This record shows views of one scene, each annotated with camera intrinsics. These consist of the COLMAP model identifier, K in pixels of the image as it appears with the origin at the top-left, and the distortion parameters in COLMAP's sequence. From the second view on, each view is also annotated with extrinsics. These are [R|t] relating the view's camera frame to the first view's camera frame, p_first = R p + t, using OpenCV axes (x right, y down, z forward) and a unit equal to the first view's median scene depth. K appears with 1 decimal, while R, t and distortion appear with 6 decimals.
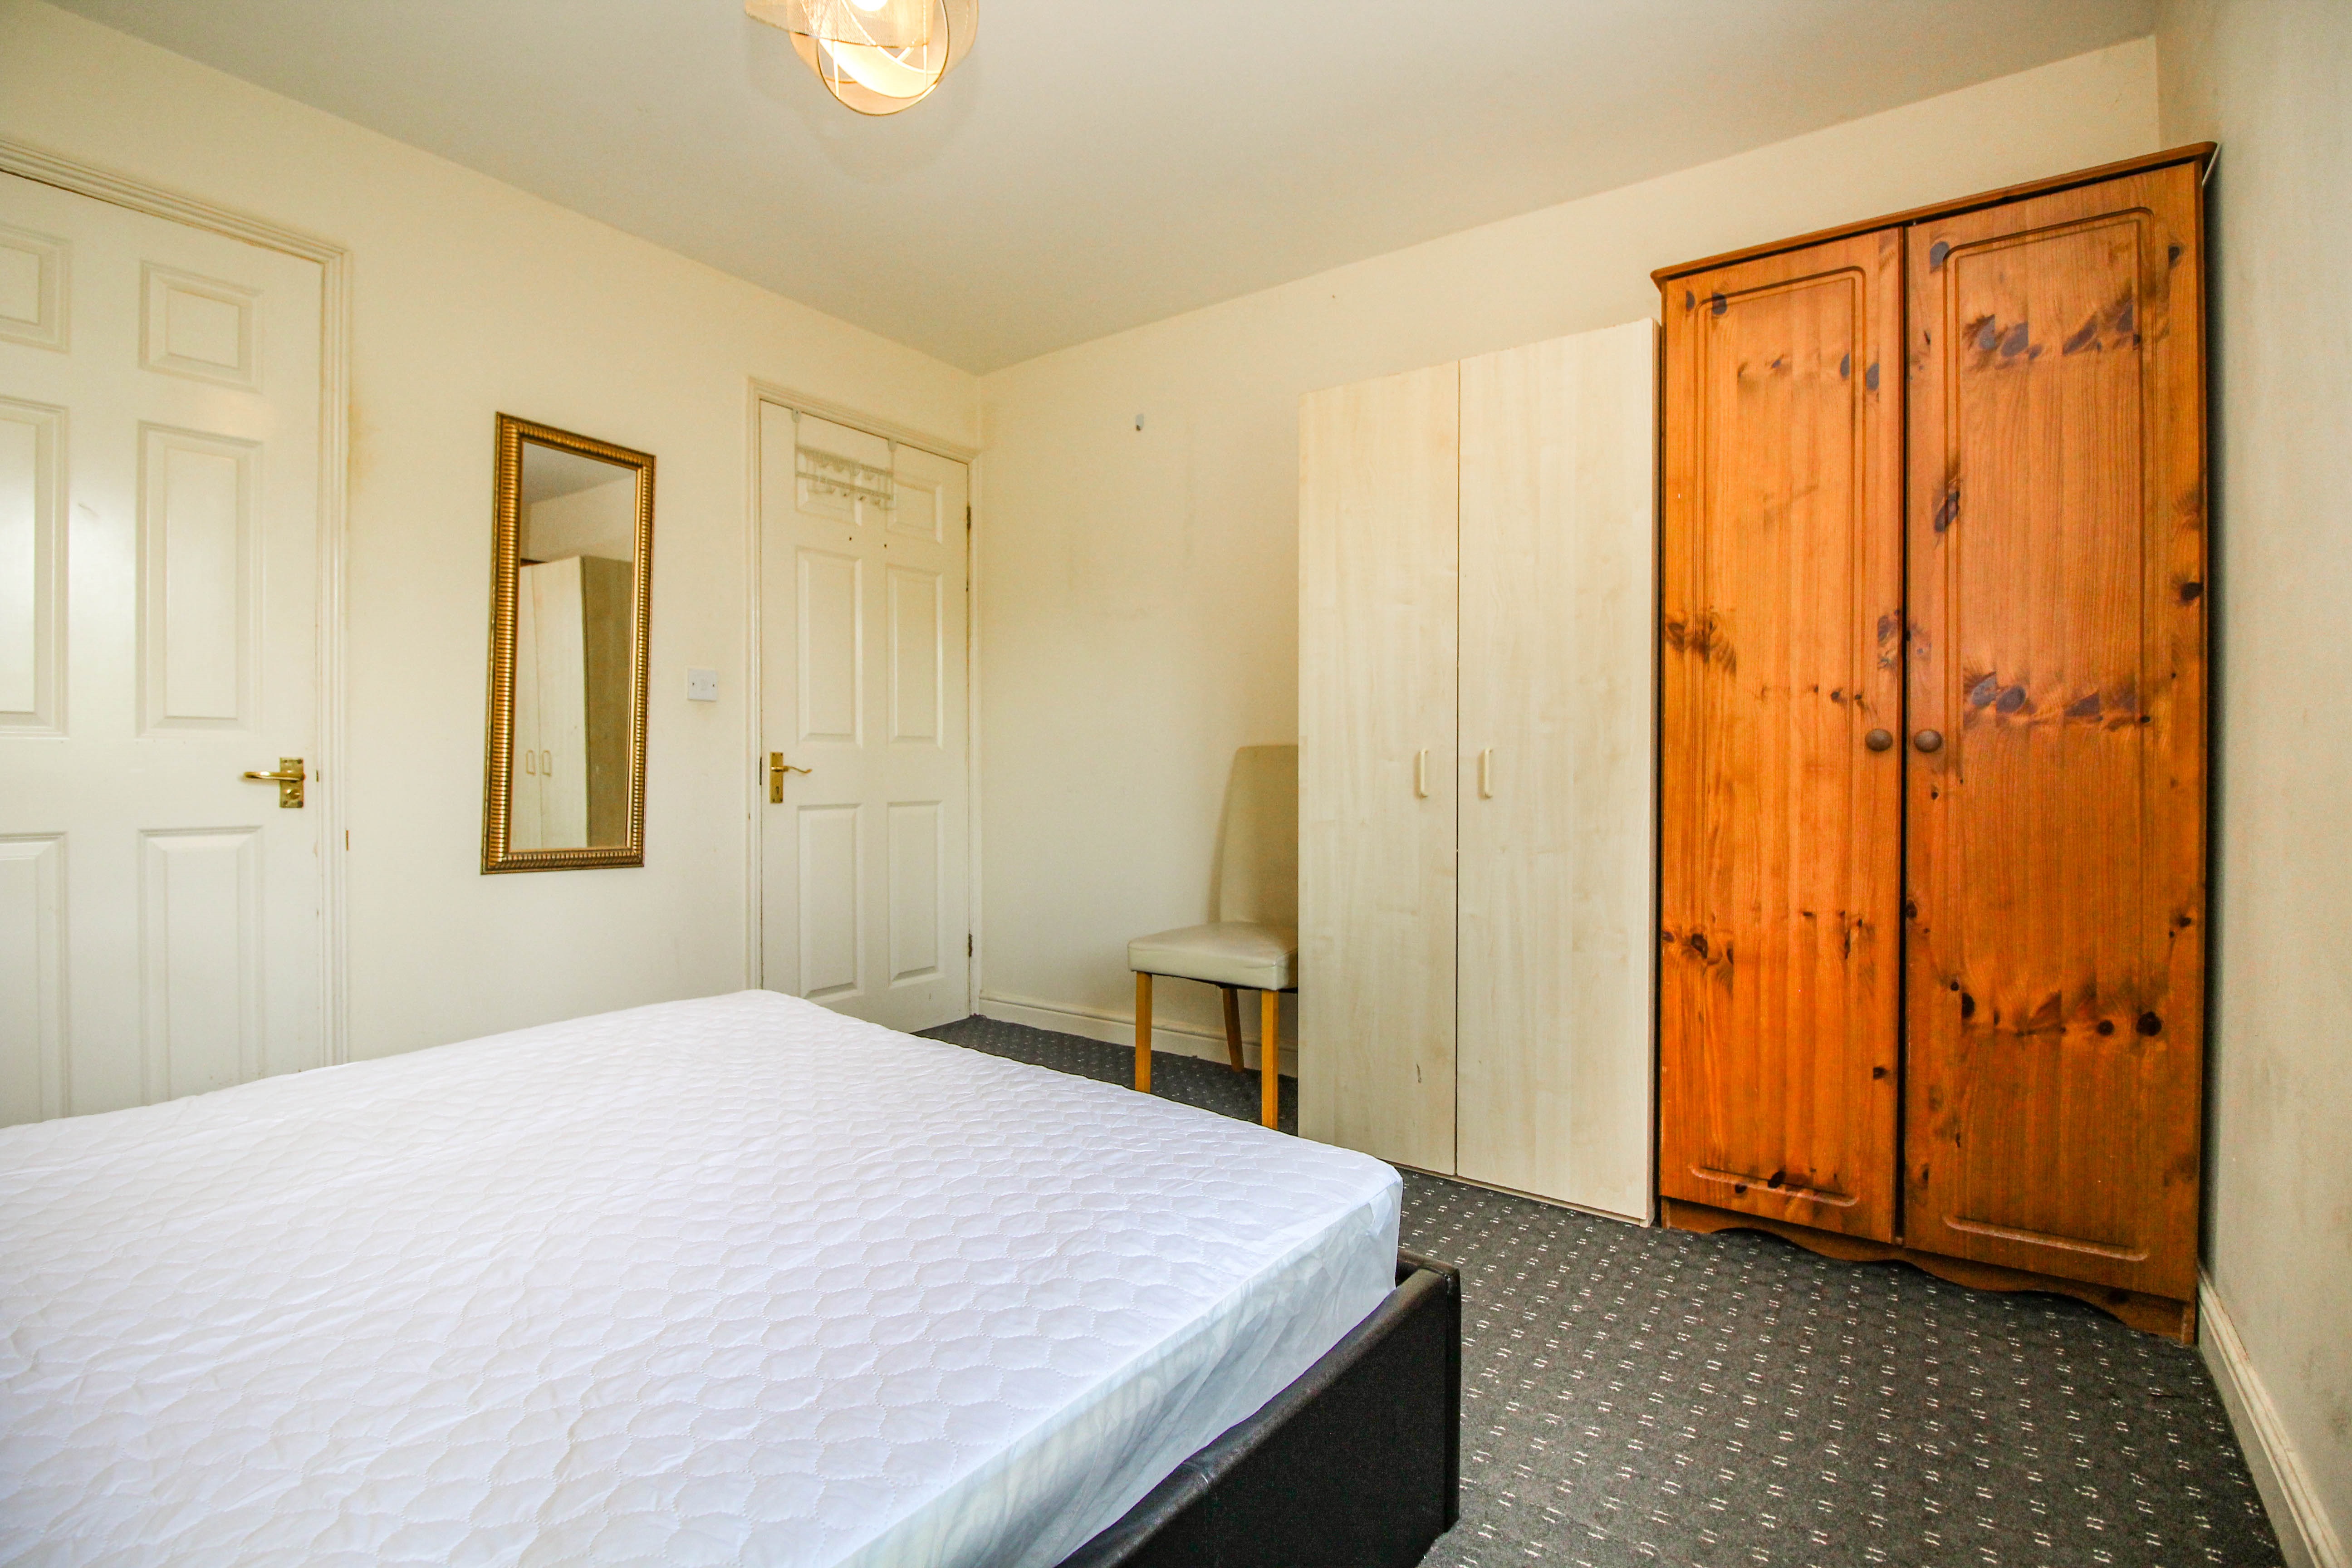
lens RADIAL K [[1078.8, 0, 1161.8], [0, 1078.8, 779.3], [0, 0, 1]] dist [-0.002200, -0.000842]
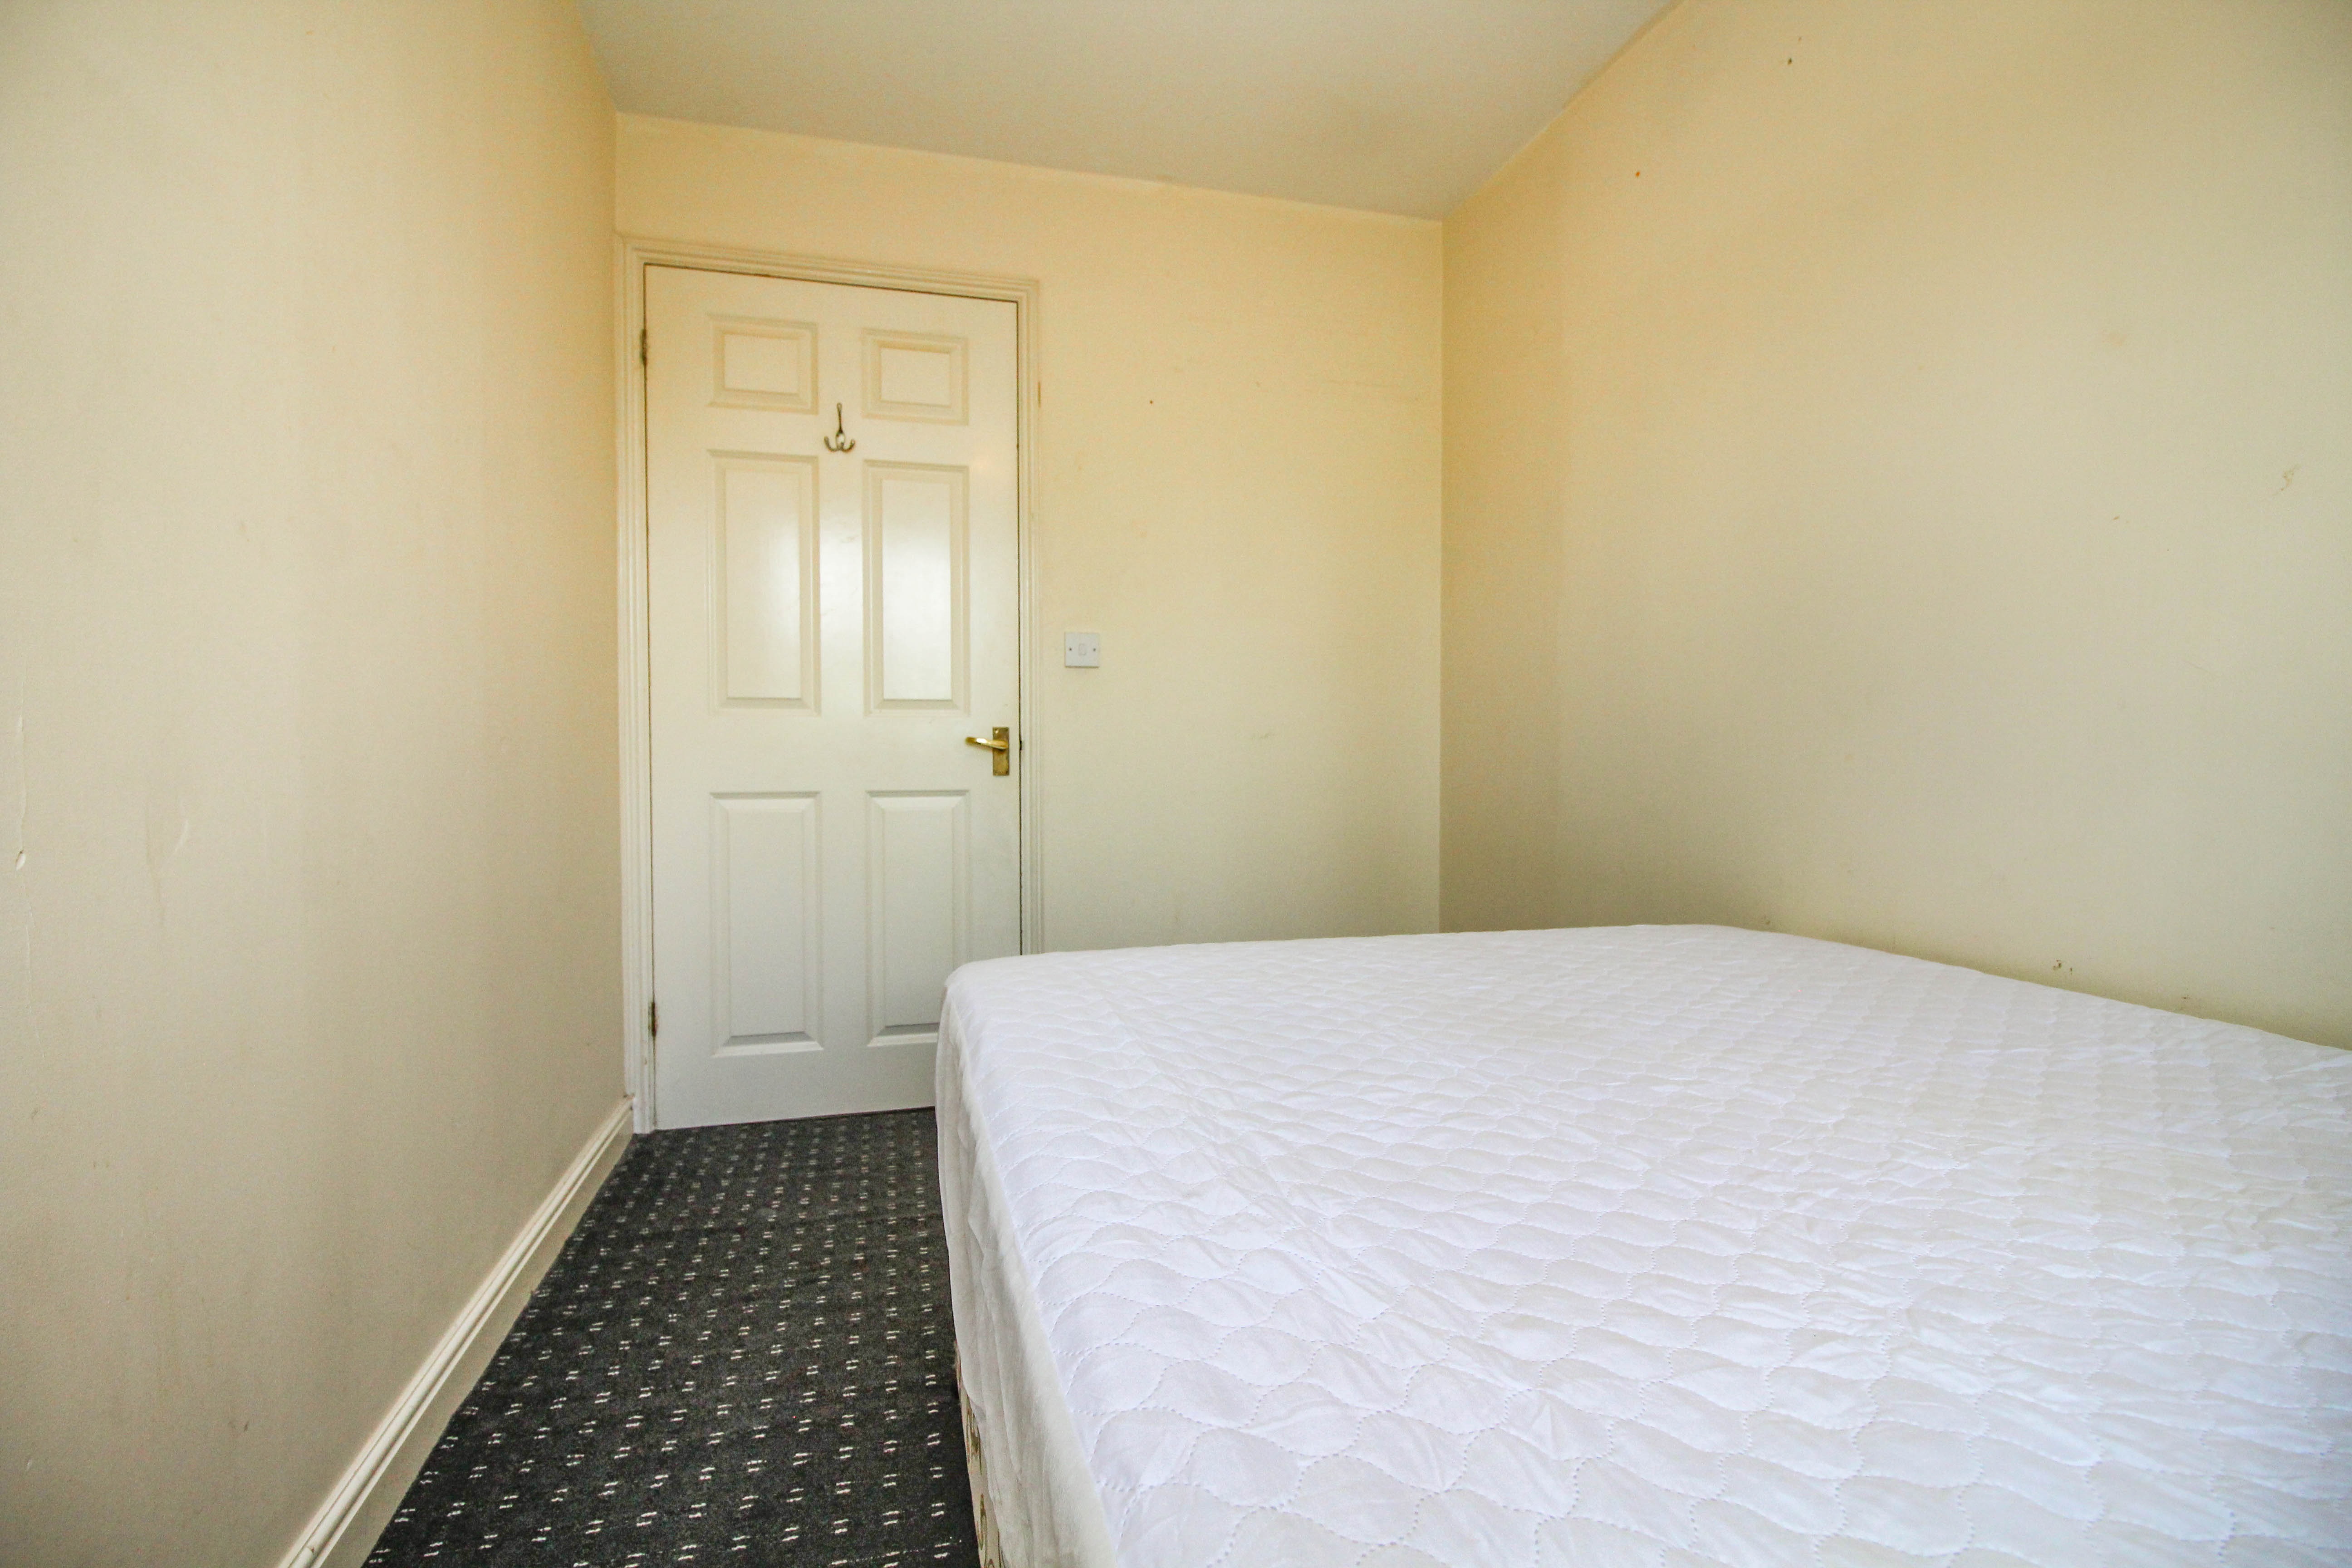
lens RADIAL K [[1121.4, 0, 1176.0], [0, 1121.4, 784.0], [0, 0, 1]] dist [-0.000213, -0.000134]
pose [[0.785988, 0.022222, -0.617842, 0.147659], [-0.004721, 0.999540, 0.029945, -0.002509], [0.618223, -0.020620, 0.785732, 0.209291]]
